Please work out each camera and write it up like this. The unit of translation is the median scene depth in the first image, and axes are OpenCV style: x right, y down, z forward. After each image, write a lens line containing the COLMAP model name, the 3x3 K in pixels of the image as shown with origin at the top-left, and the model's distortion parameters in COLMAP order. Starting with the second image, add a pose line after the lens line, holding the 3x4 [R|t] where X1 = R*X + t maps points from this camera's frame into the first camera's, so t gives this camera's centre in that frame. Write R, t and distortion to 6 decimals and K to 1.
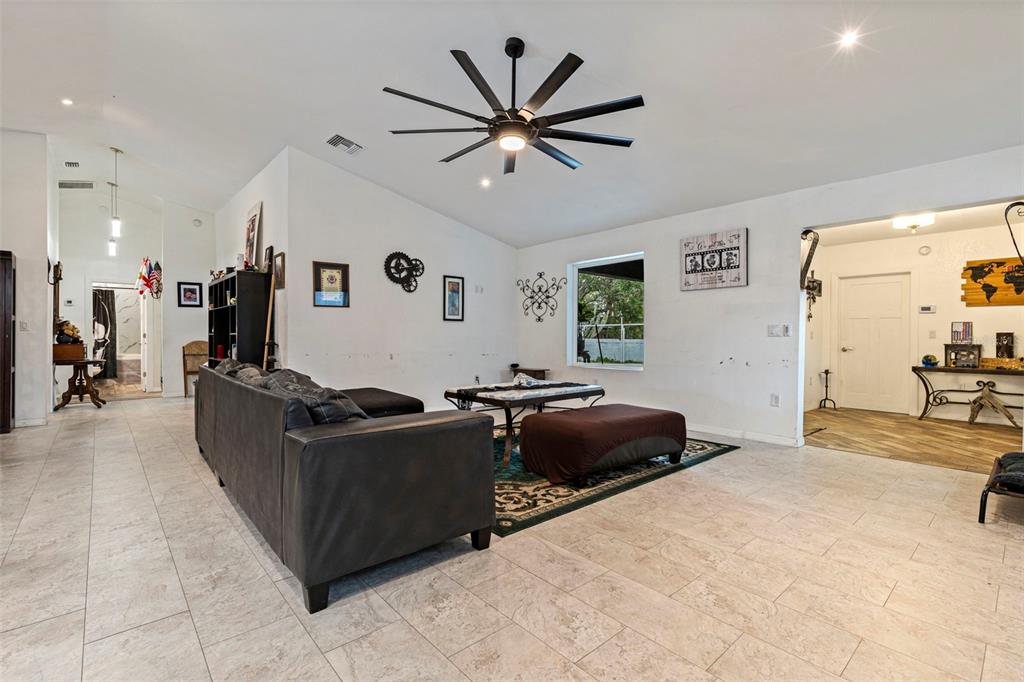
lens RADIAL K [[467.3, 0, 512.0], [0, 467.3, 341.0], [0, 0, 1]] dist [-0.000336, -0.000026]
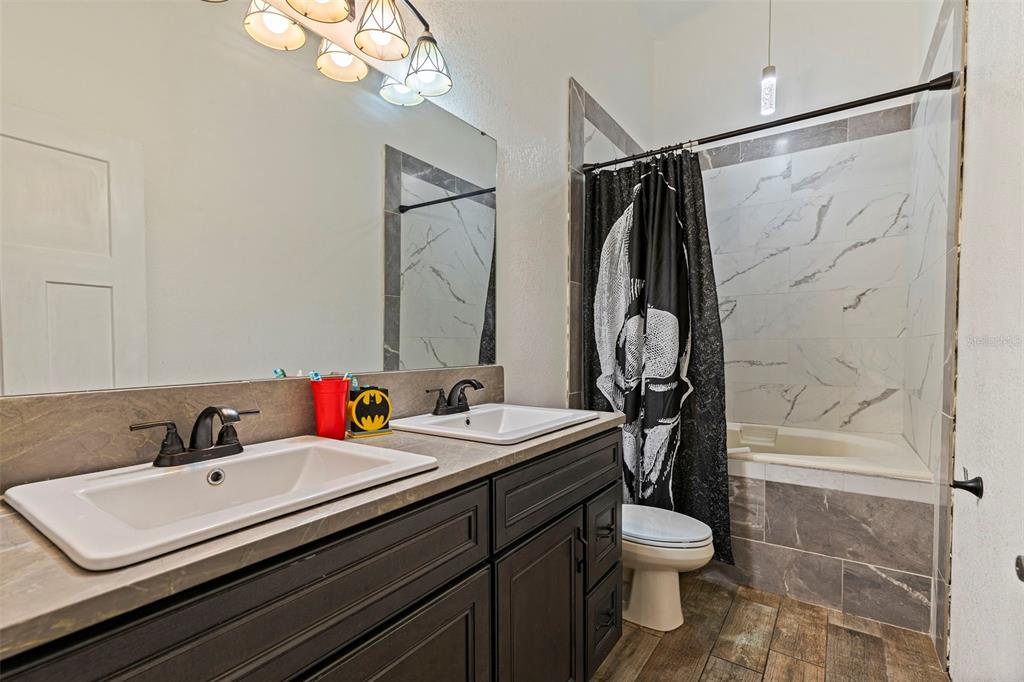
lens RADIAL K [[467.3, 0, 512.0], [0, 467.3, 341.0], [0, 0, 1]] dist [-0.000336, -0.000026]
pose [[0.245400, -0.005655, -0.969405, -0.674440], [-0.003404, 0.999972, -0.006695, -0.020904], [0.969416, 0.004943, 0.245374, 0.869810]]
